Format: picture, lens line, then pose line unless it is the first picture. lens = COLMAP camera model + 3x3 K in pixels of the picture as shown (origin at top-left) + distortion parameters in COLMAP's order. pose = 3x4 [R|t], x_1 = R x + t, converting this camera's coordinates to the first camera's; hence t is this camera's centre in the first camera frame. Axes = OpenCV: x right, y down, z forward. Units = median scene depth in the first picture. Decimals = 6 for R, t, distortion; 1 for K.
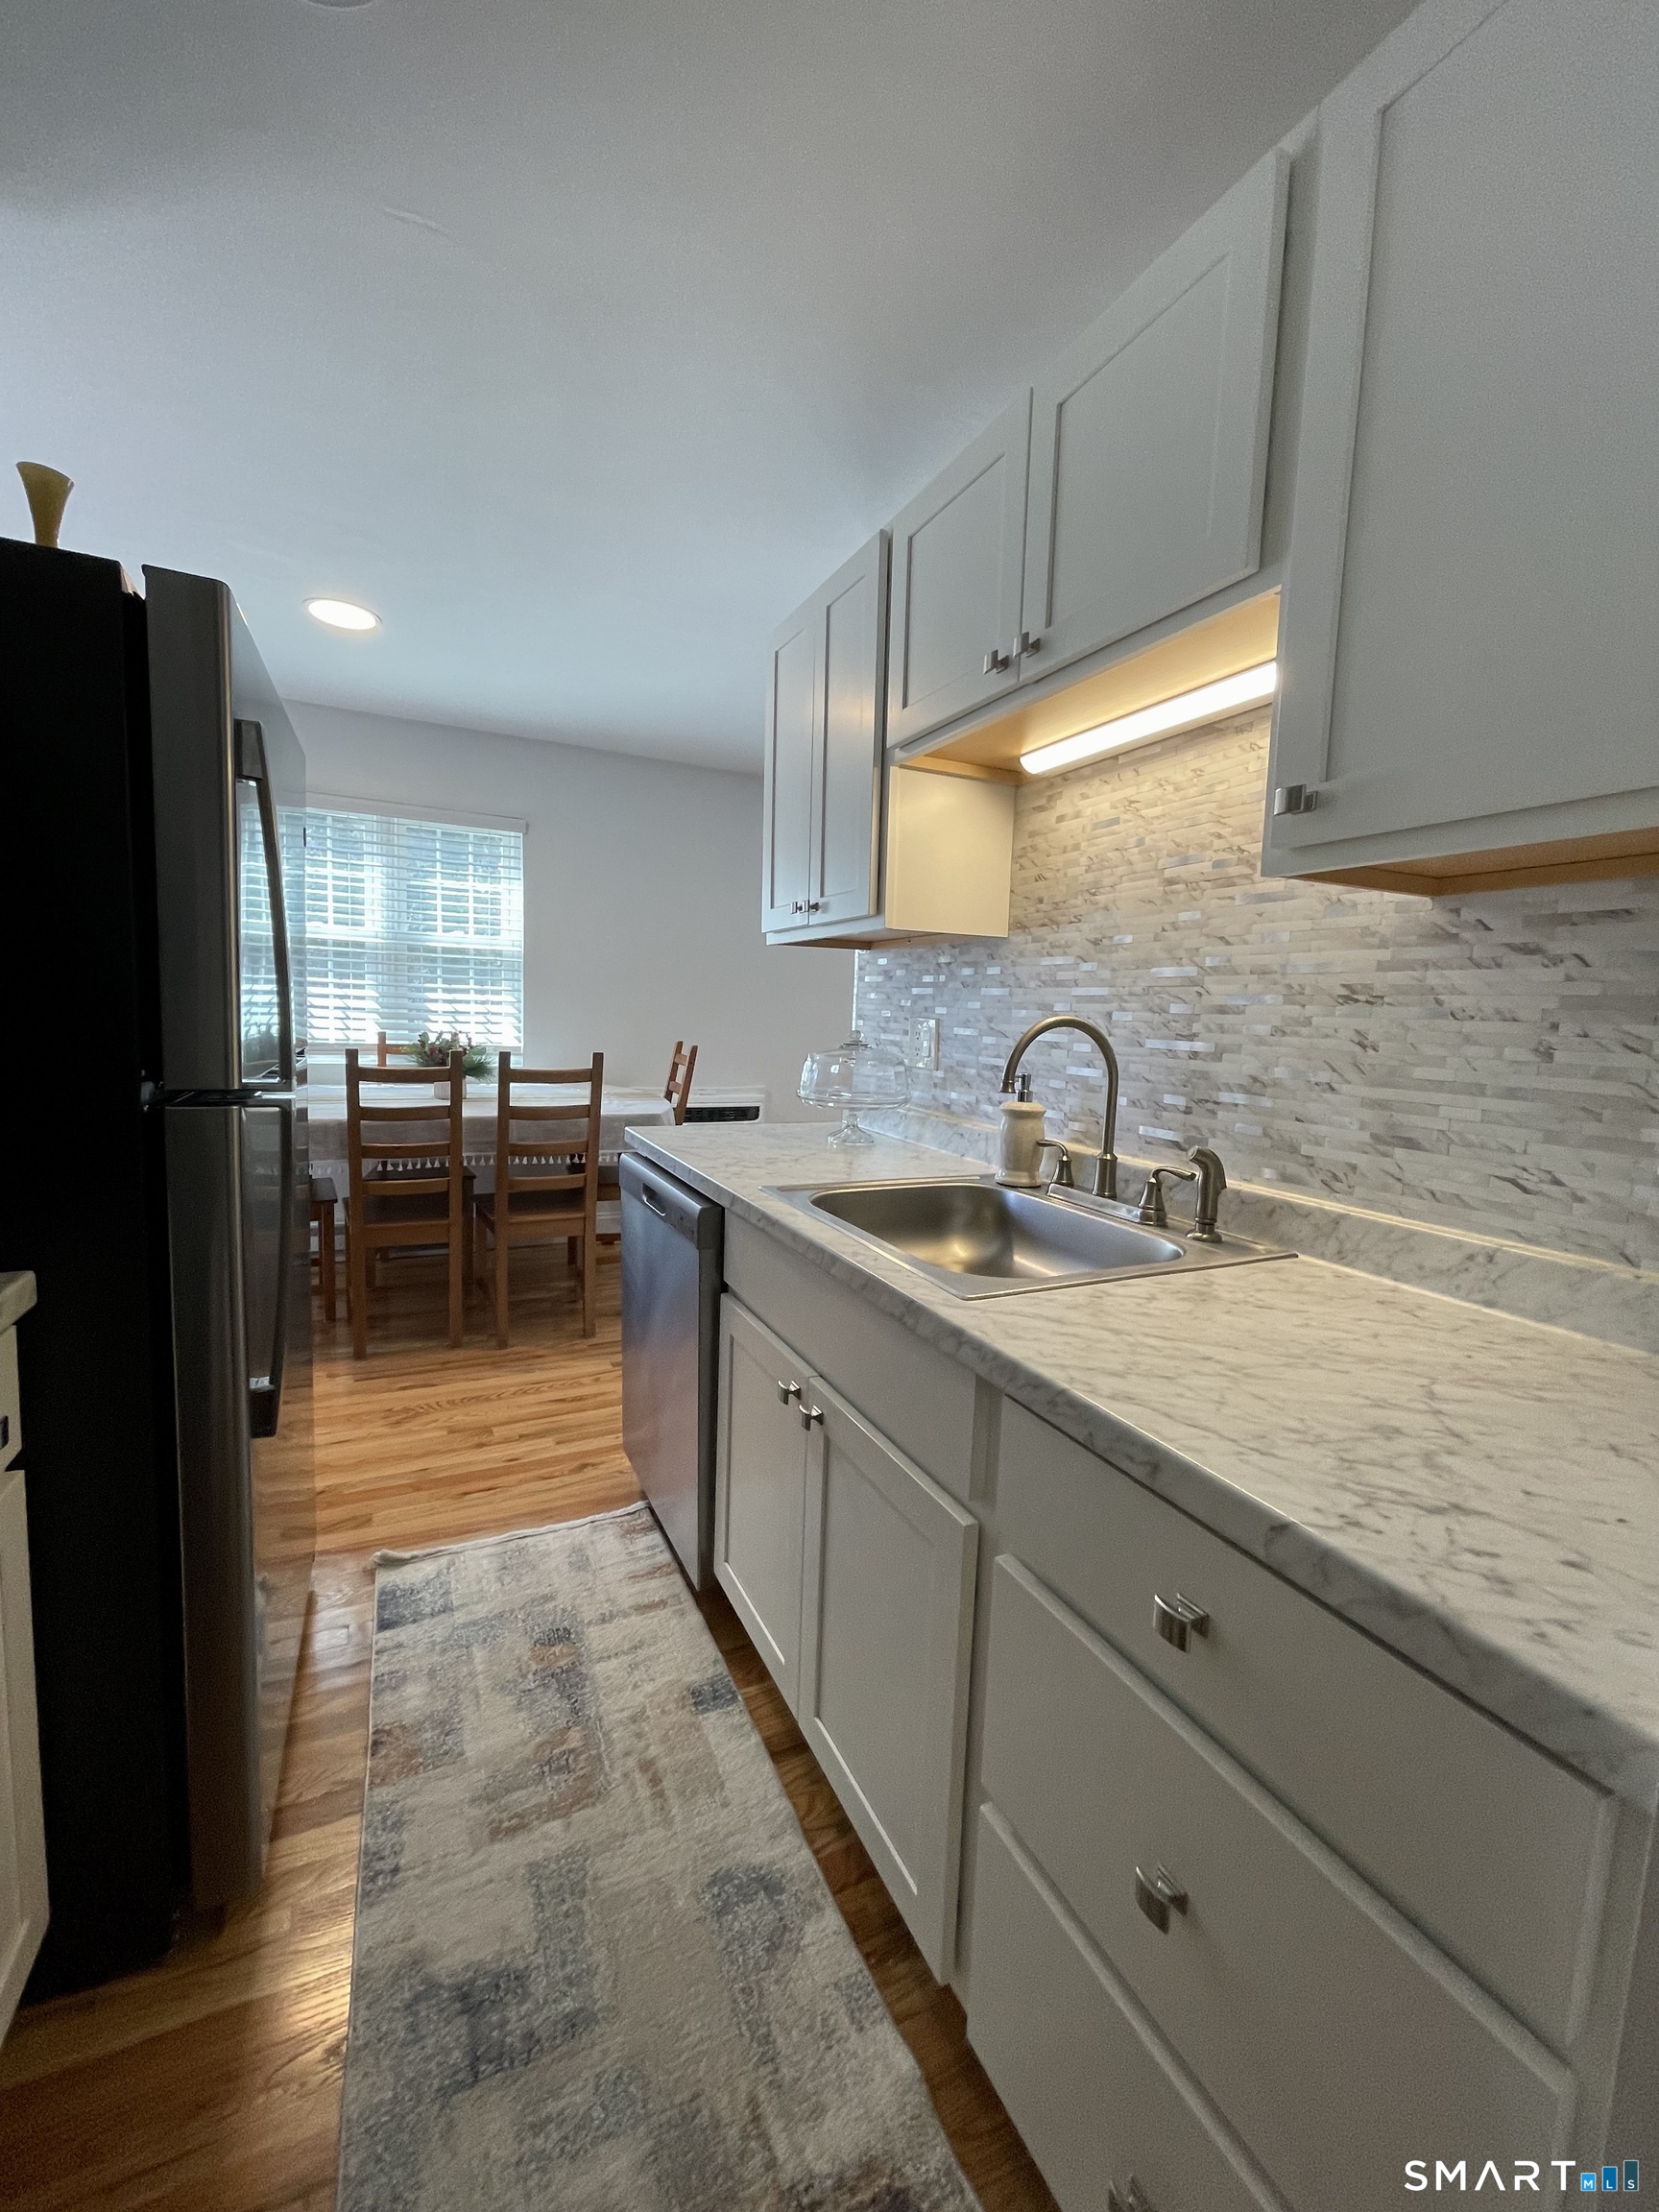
lens RADIAL K [[912.5, 0, 816.7], [0, 912.5, 1113.0], [0, 0, 1]] dist [0.001387, -0.000001]
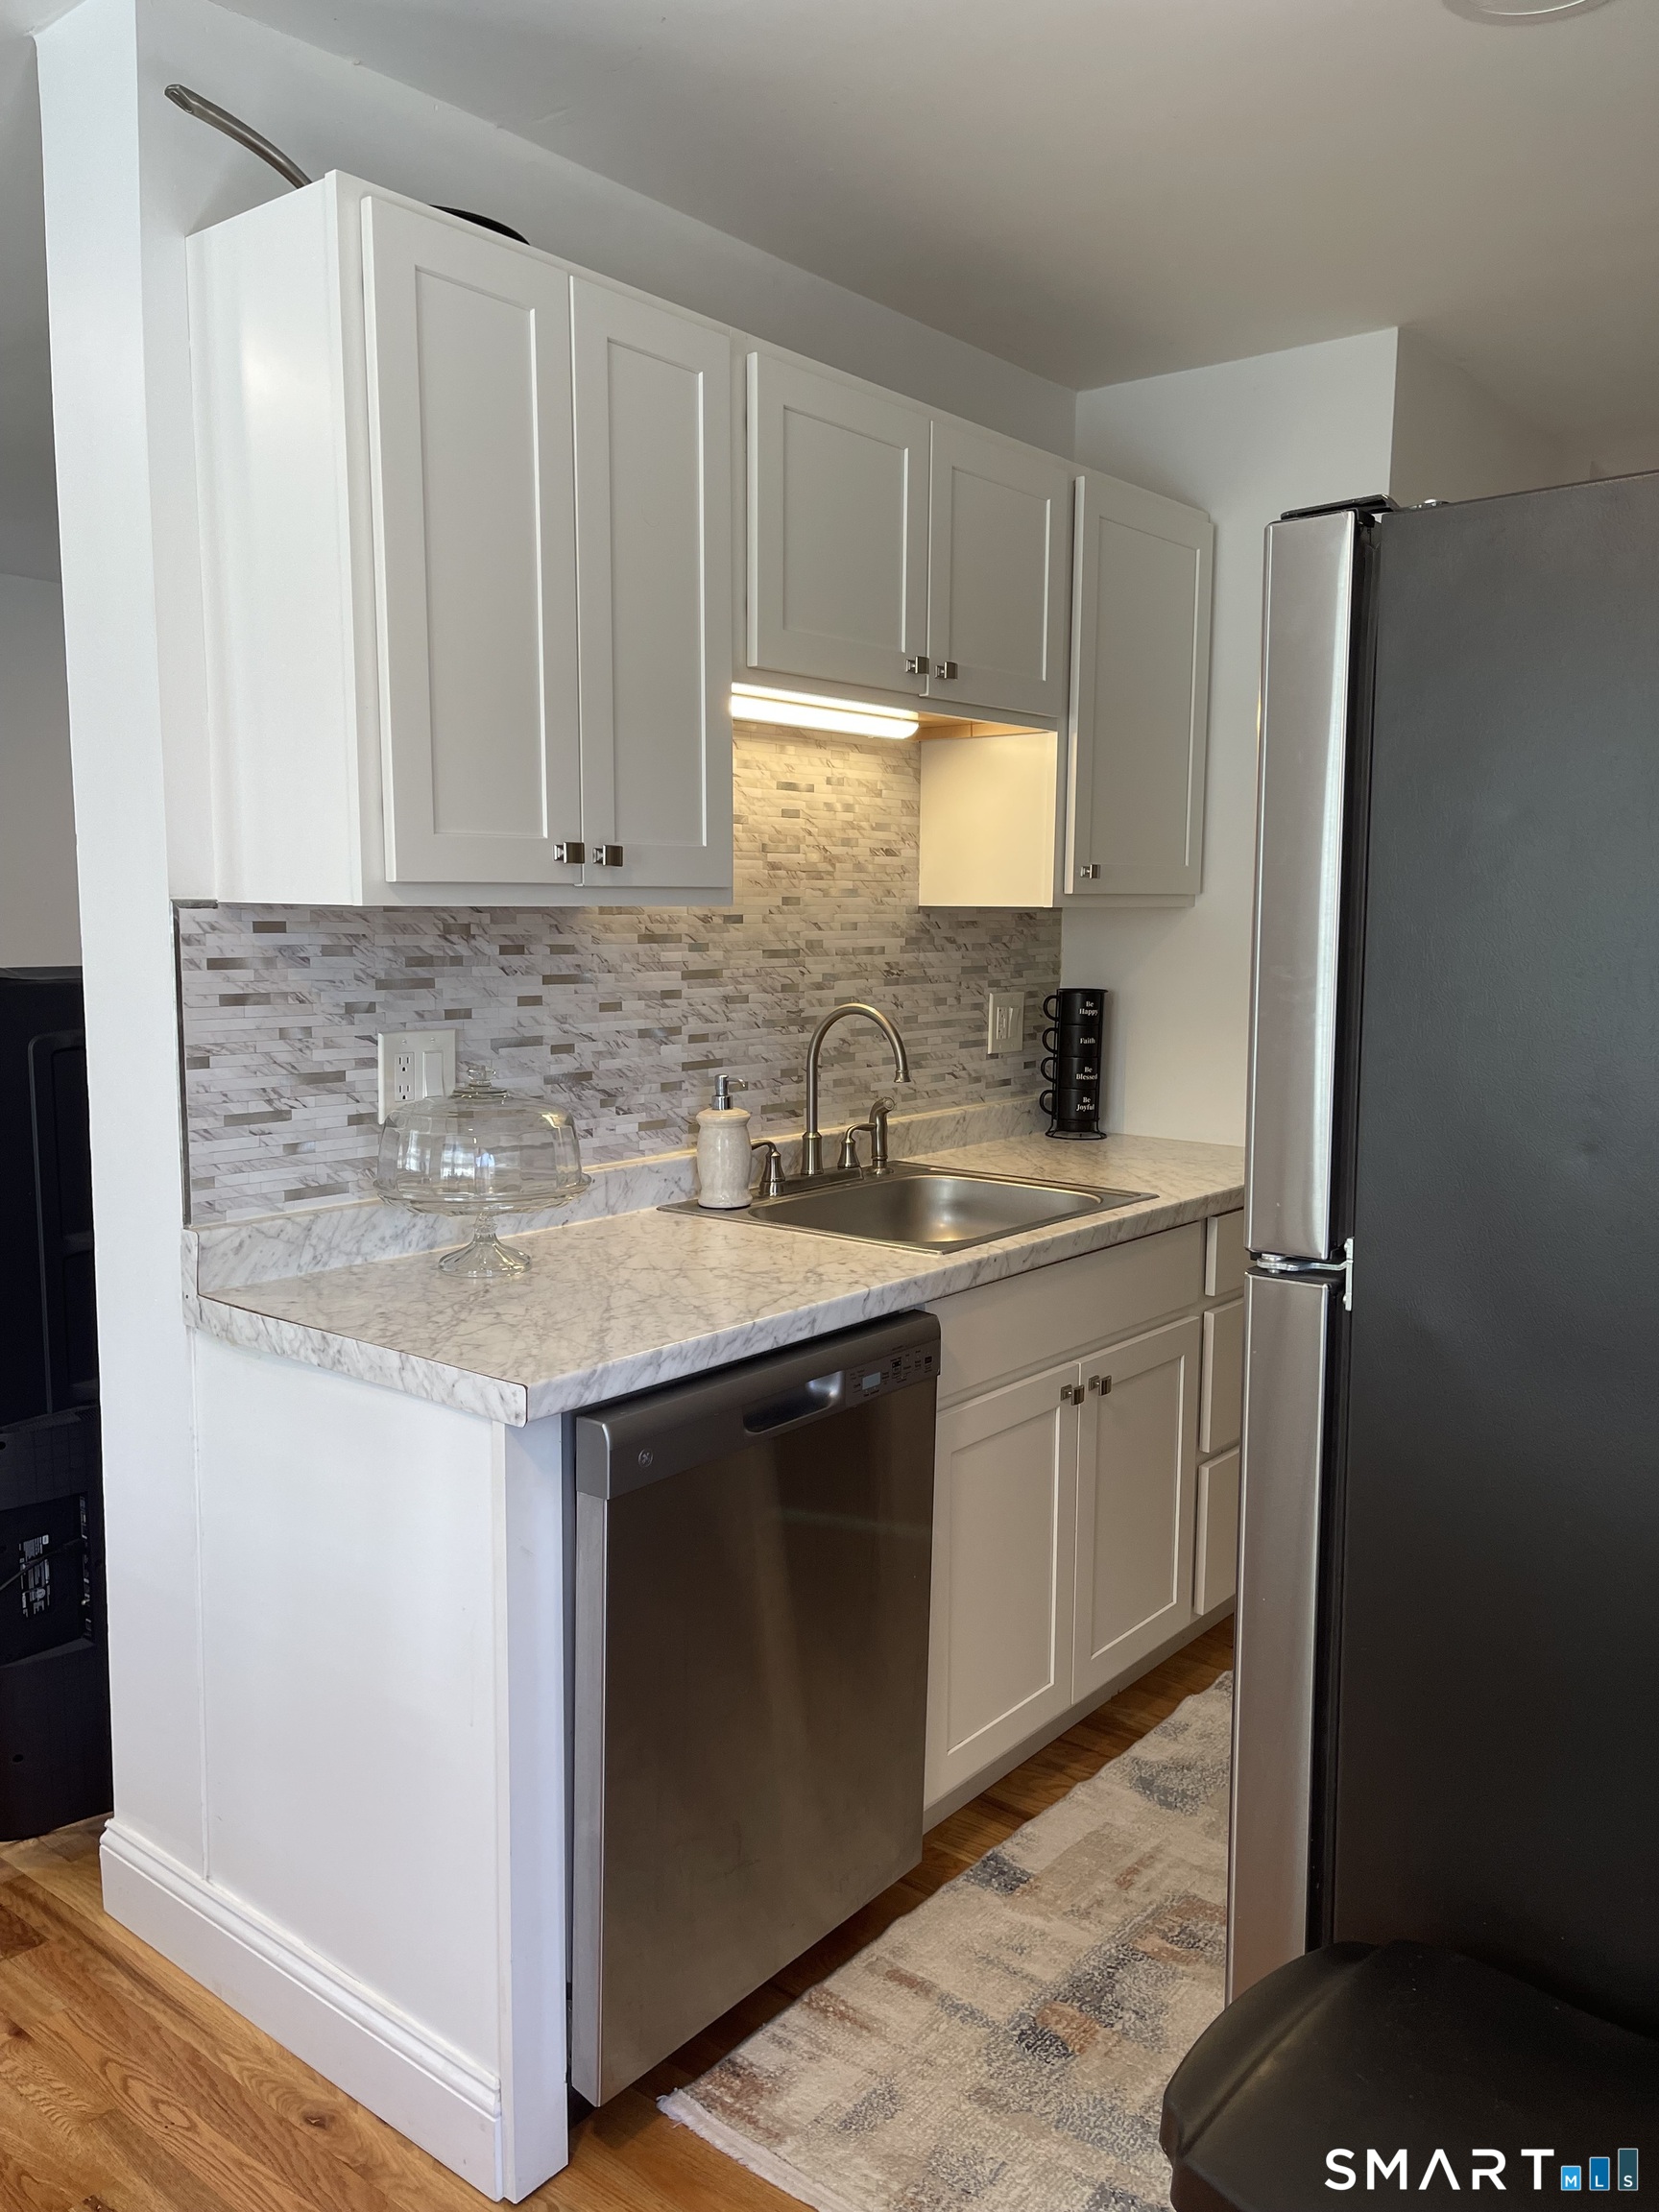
lens RADIAL K [[1649.5, 0, 829.5], [0, 1649.5, 1106.0], [0, 0, 1]] dist [0.002361, -0.001523]
pose [[-0.437416, -0.152213, 0.886284, -1.336388], [0.076156, 0.975760, 0.205165, -0.366775], [-0.896029, 0.157239, -0.415221, 1.760934]]
